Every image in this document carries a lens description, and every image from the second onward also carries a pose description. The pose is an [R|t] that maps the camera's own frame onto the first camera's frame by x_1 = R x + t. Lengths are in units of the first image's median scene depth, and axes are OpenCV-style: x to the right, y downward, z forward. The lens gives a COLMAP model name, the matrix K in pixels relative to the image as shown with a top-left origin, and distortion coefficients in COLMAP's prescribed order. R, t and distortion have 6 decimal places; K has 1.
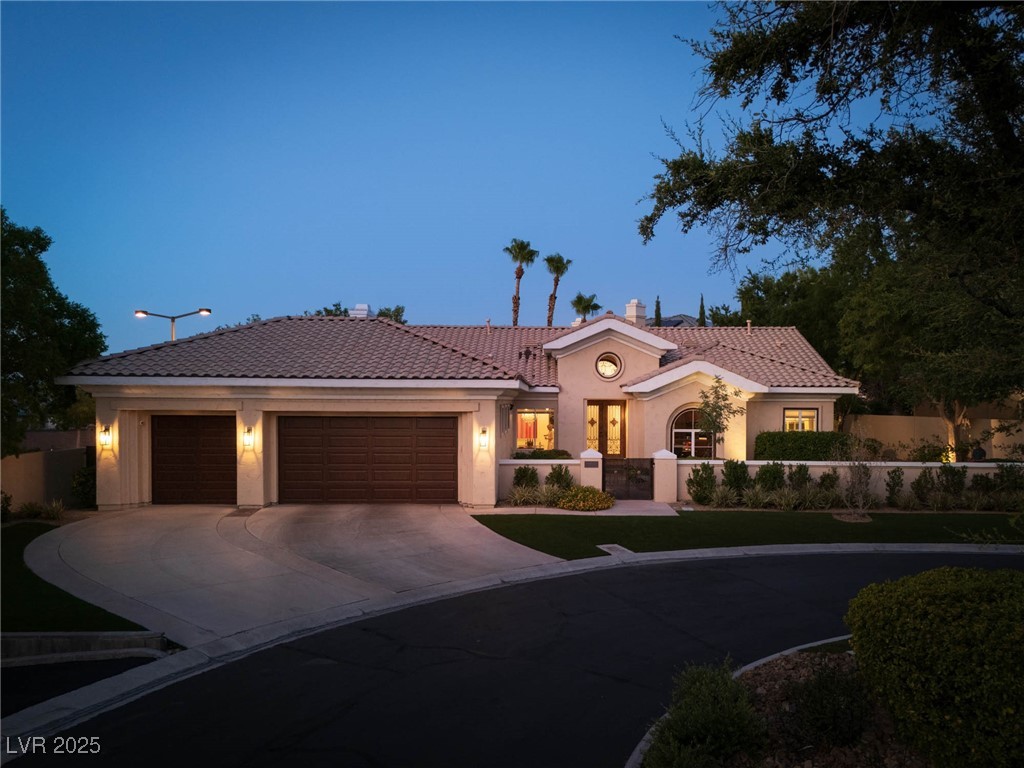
lens RADIAL K [[763.6, 0, 512.6], [0, 763.6, 392.1], [0, 0, 1]] dist [0.045770, 0.000967]
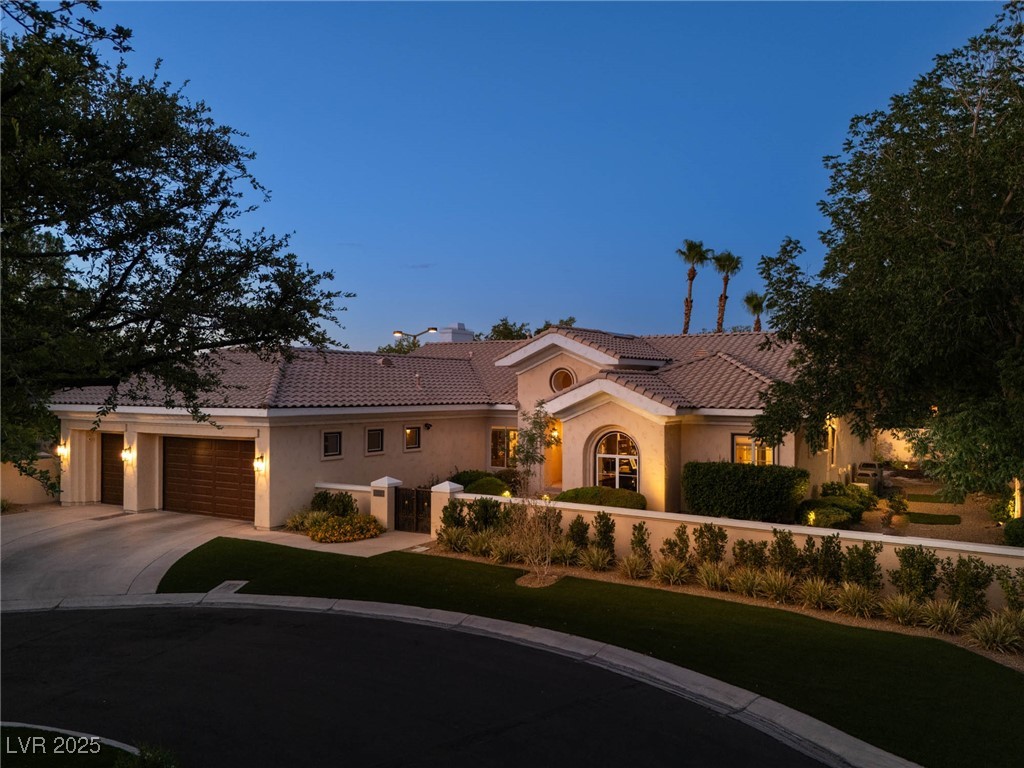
lens RADIAL K [[717.6, 0, 510.8], [0, 717.6, 382.8], [0, 0, 1]] dist [0.013385, -0.000868]
pose [[0.872212, -0.010879, -0.489007, 0.521903], [0.007586, 0.999933, -0.008716, -0.027755], [0.489069, 0.003893, 0.872236, 0.208375]]
